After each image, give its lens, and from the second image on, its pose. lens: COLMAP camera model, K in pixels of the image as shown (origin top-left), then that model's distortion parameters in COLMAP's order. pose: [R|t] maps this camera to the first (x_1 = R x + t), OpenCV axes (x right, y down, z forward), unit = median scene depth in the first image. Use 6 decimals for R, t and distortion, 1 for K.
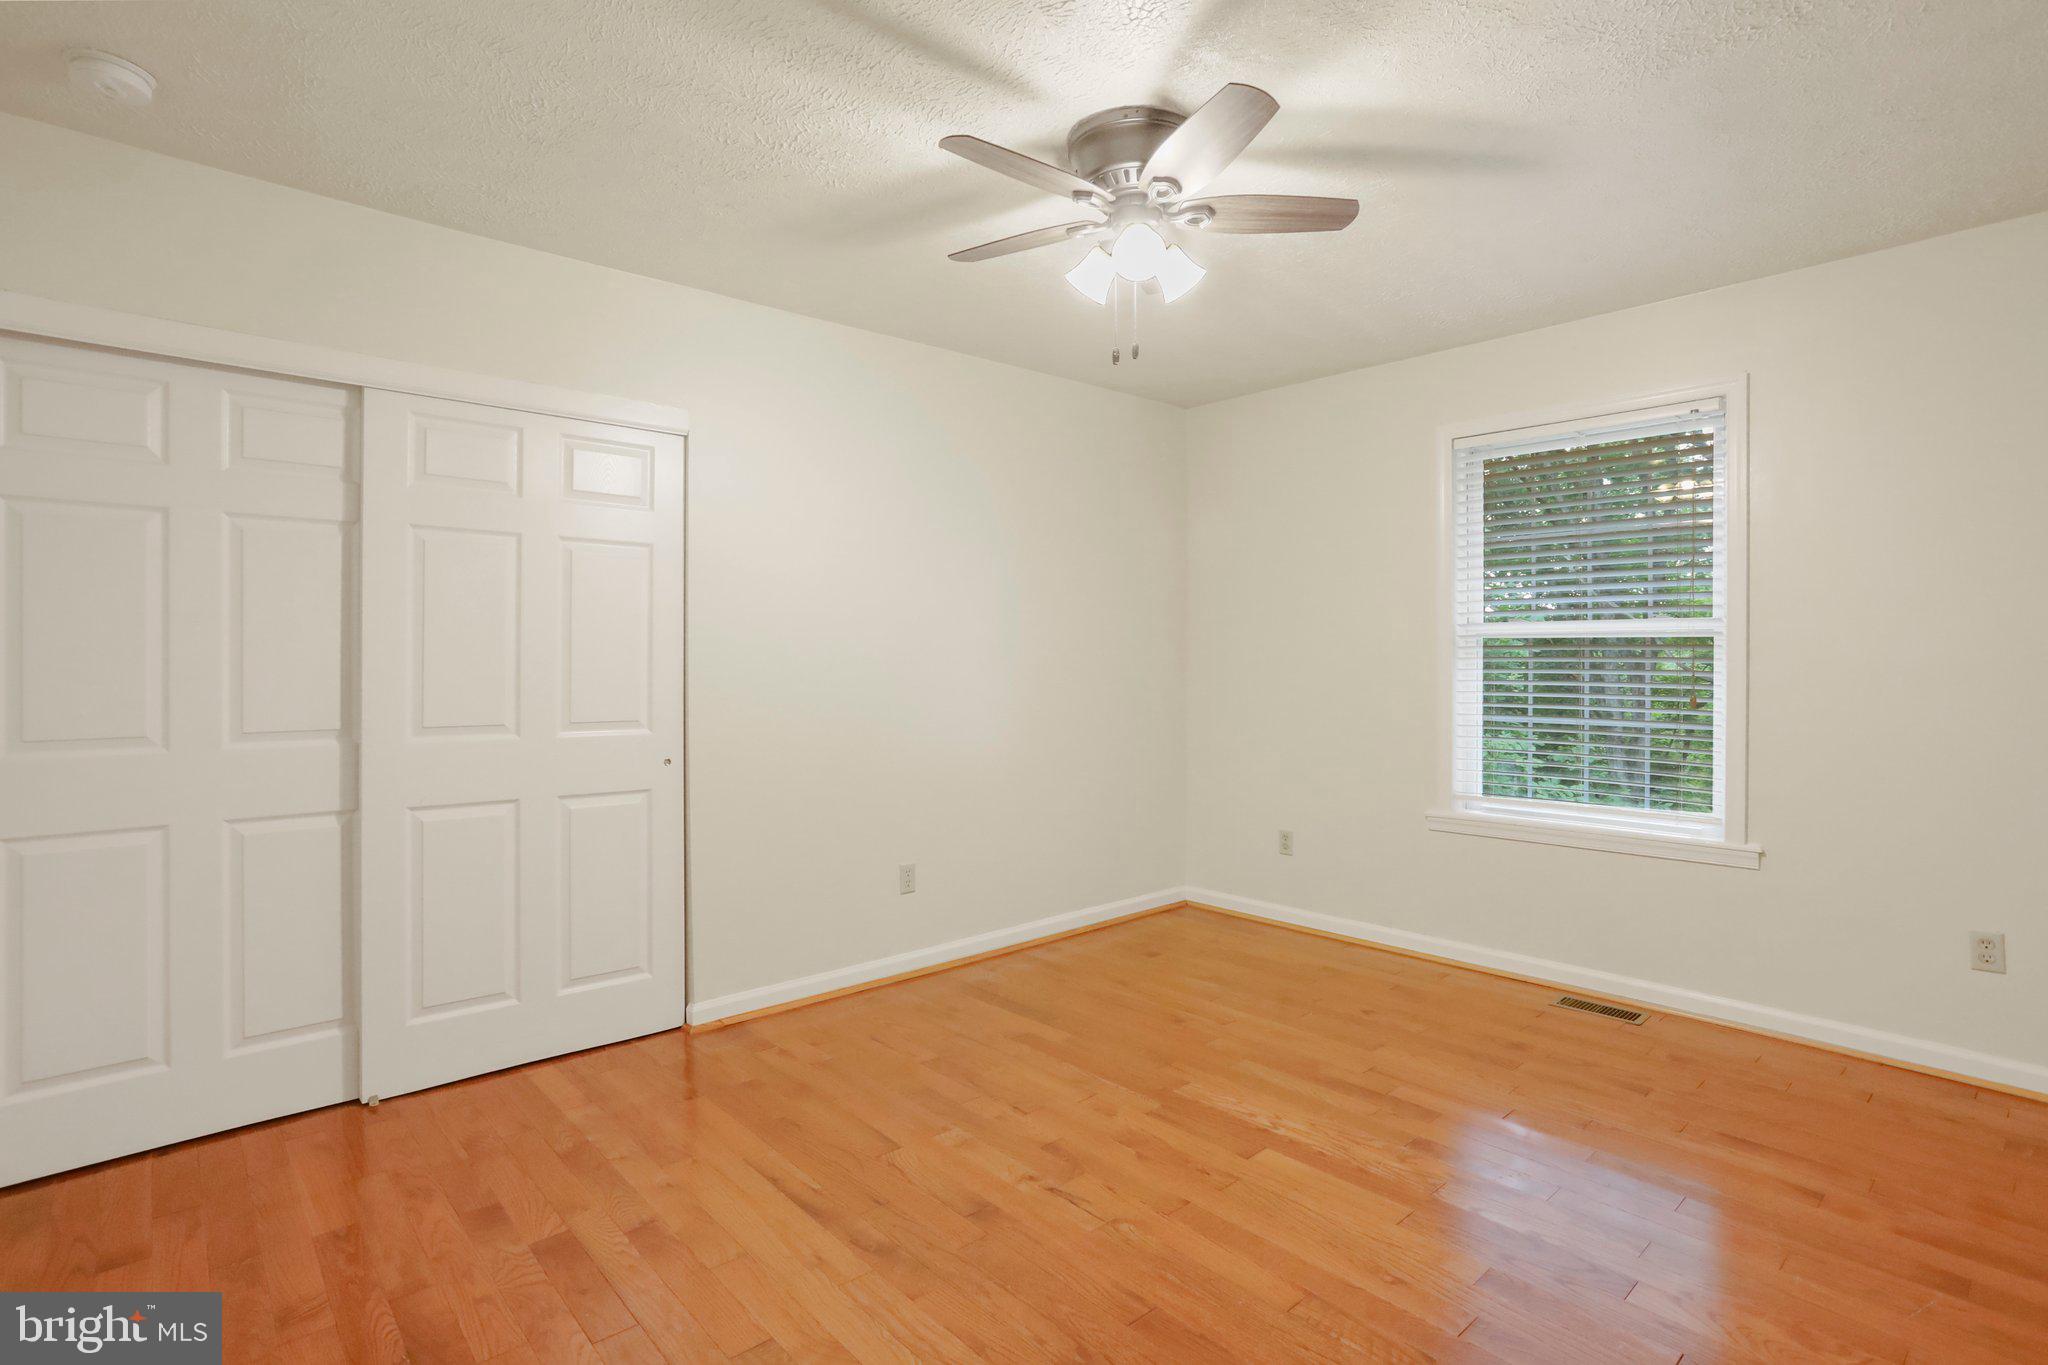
lens RADIAL K [[1021.6, 0, 1023.7], [0, 1021.6, 662.7], [0, 0, 1]] dist [-0.062401, 0.041920]
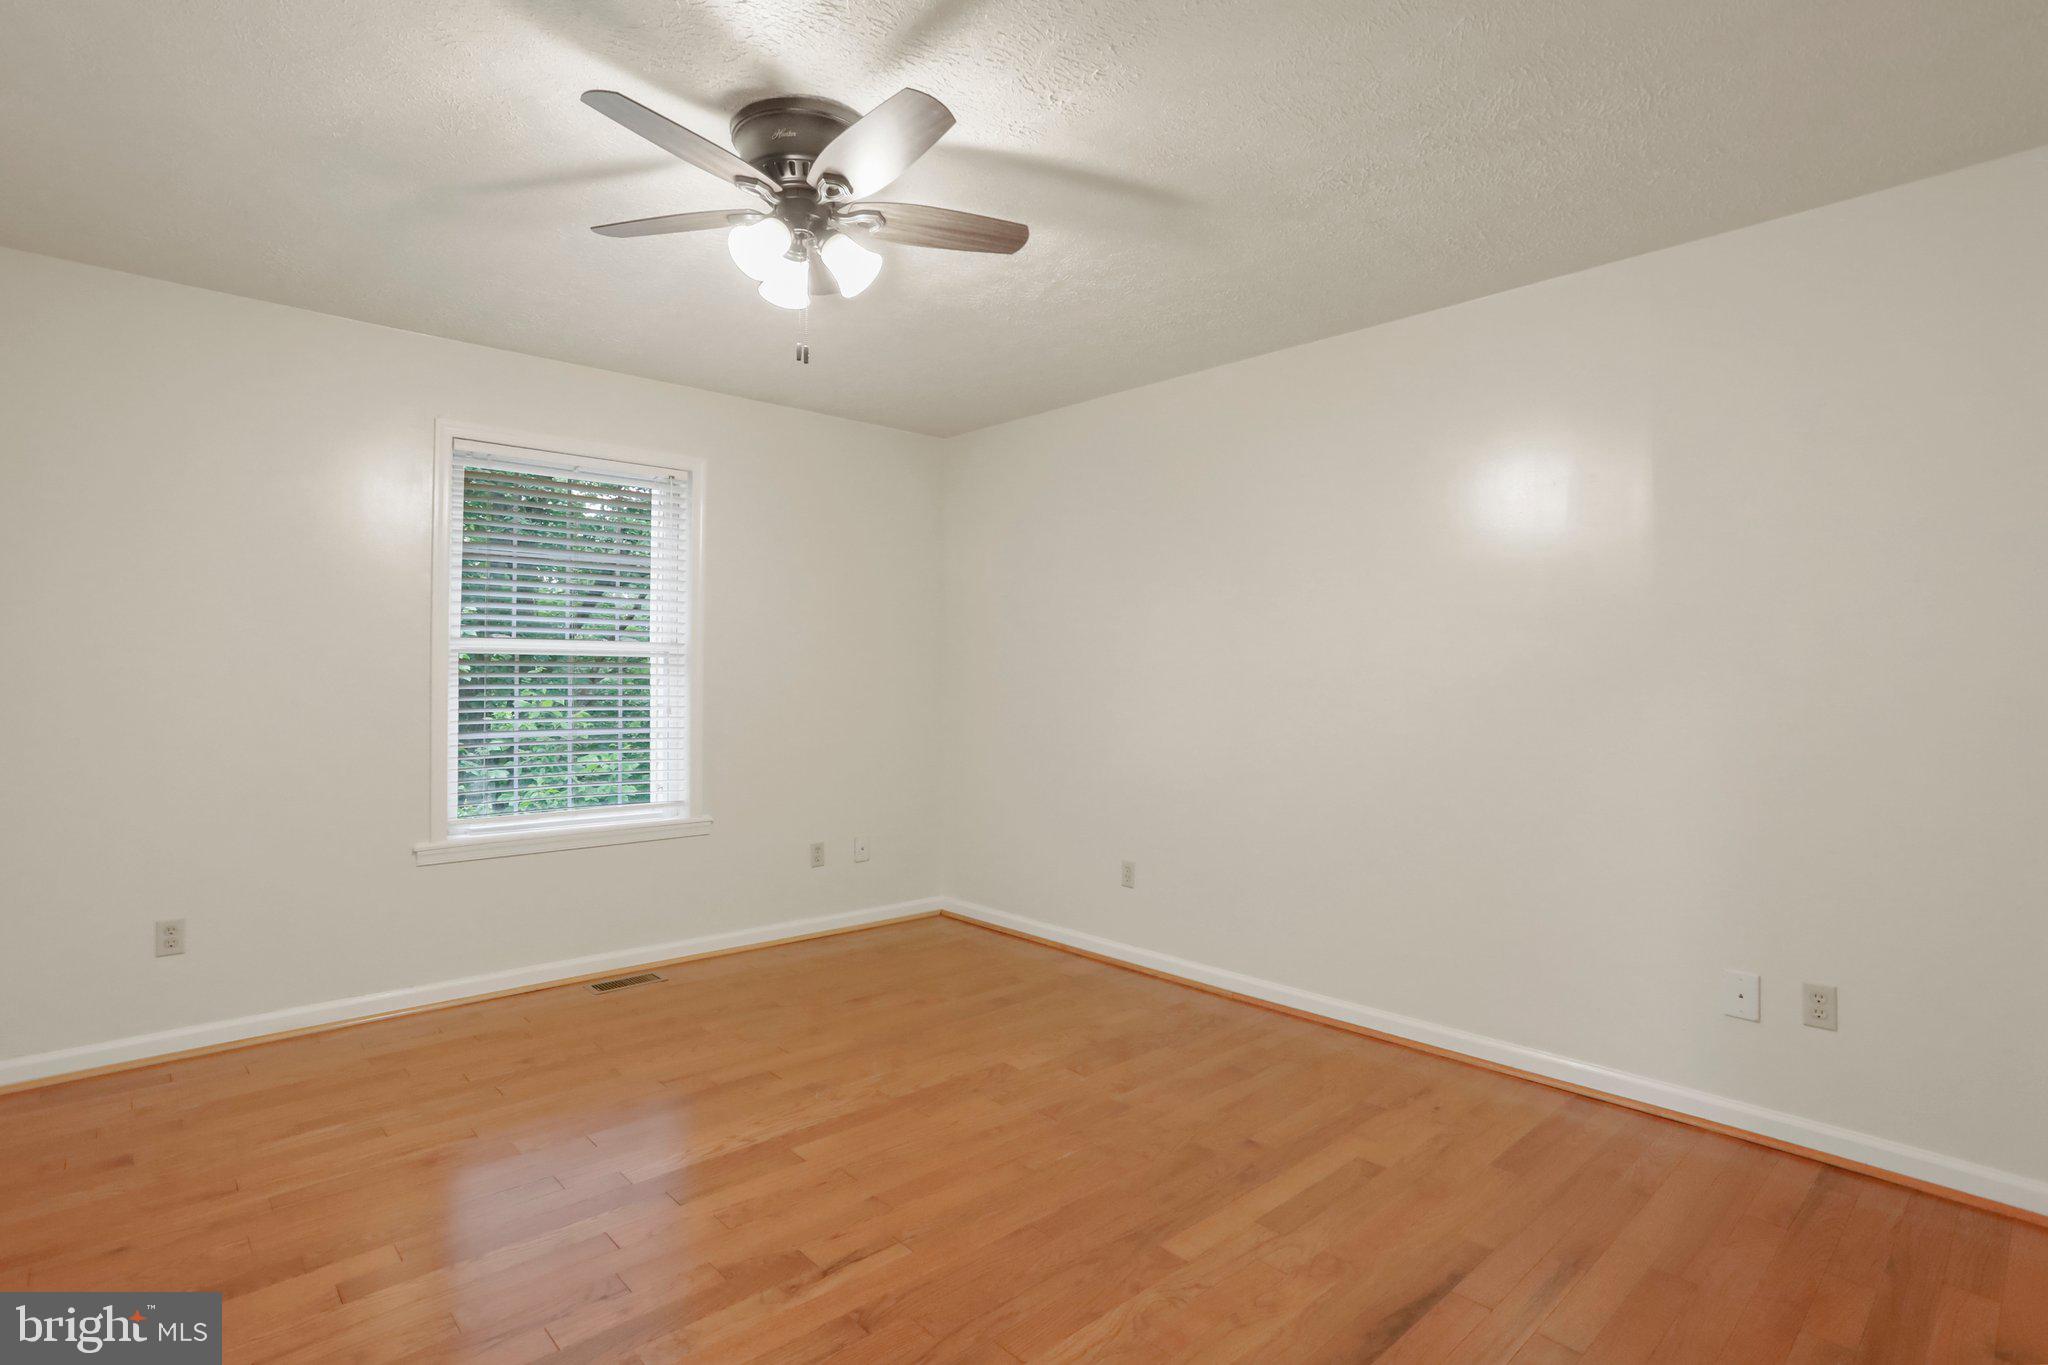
lens RADIAL K [[1021.6, 0, 1023.7], [0, 1021.6, 662.7], [0, 0, 1]] dist [-0.062401, 0.041920]
pose [[-0.019591, 0.013309, 0.999720, -0.607842], [0.003548, 0.999906, -0.013242, -0.000788], [-0.999802, 0.003287, -0.019636, 0.593253]]
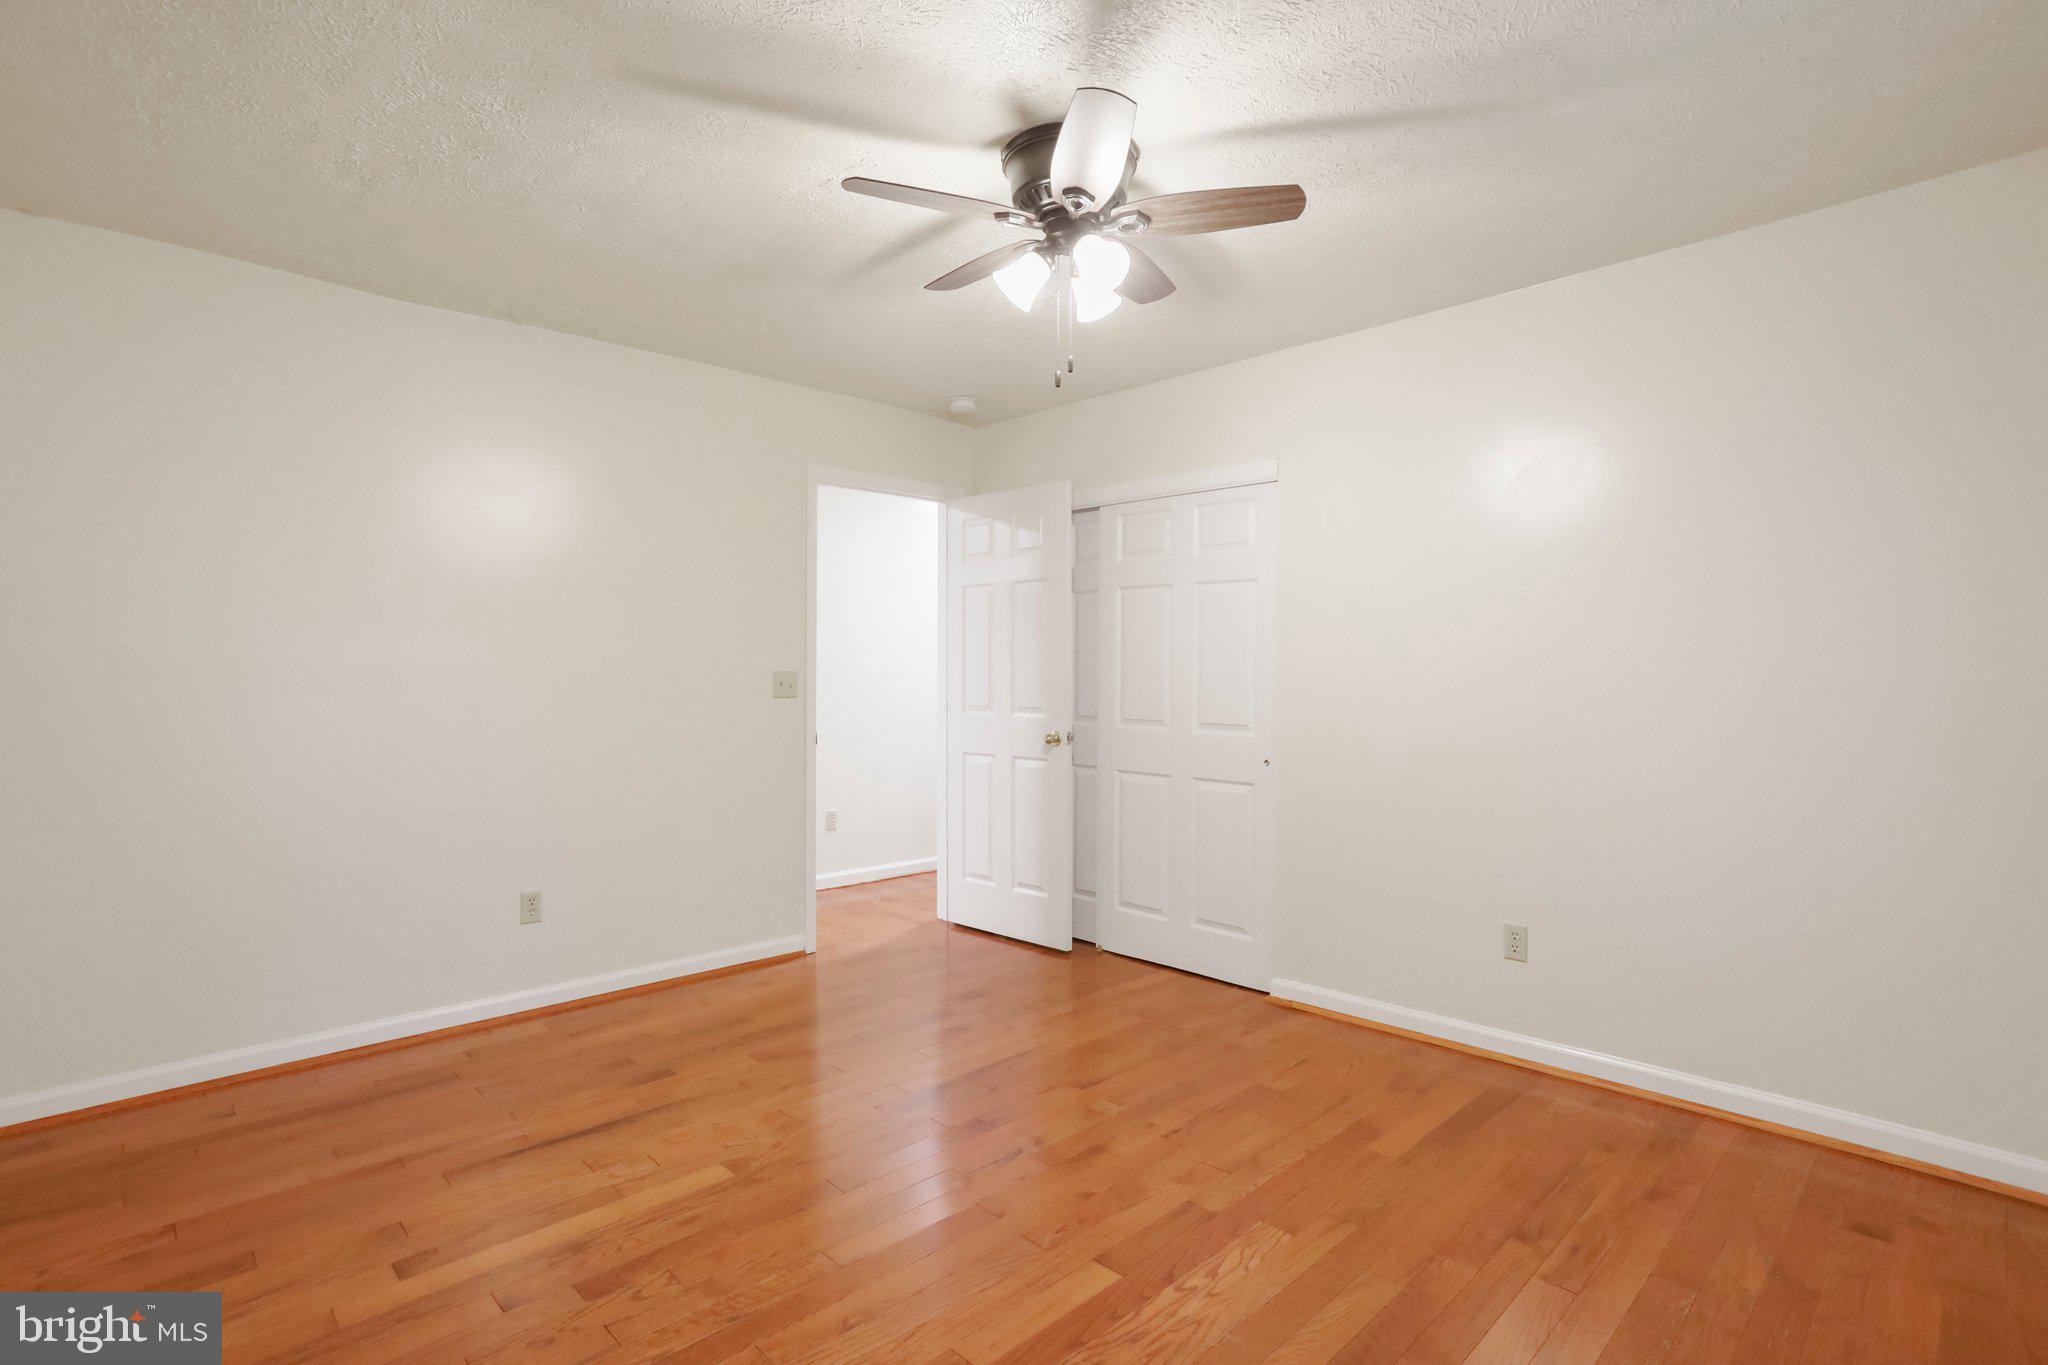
lens RADIAL K [[994.9, 0, 1026.2], [0, 994.9, 663.6], [0, 0, 1]] dist [-0.052029, 0.027723]
pose [[0.045945, -0.007989, -0.998912, 0.785077], [-0.008896, 0.999925, -0.008406, -0.004838], [0.998904, 0.009273, 0.045870, 0.669942]]
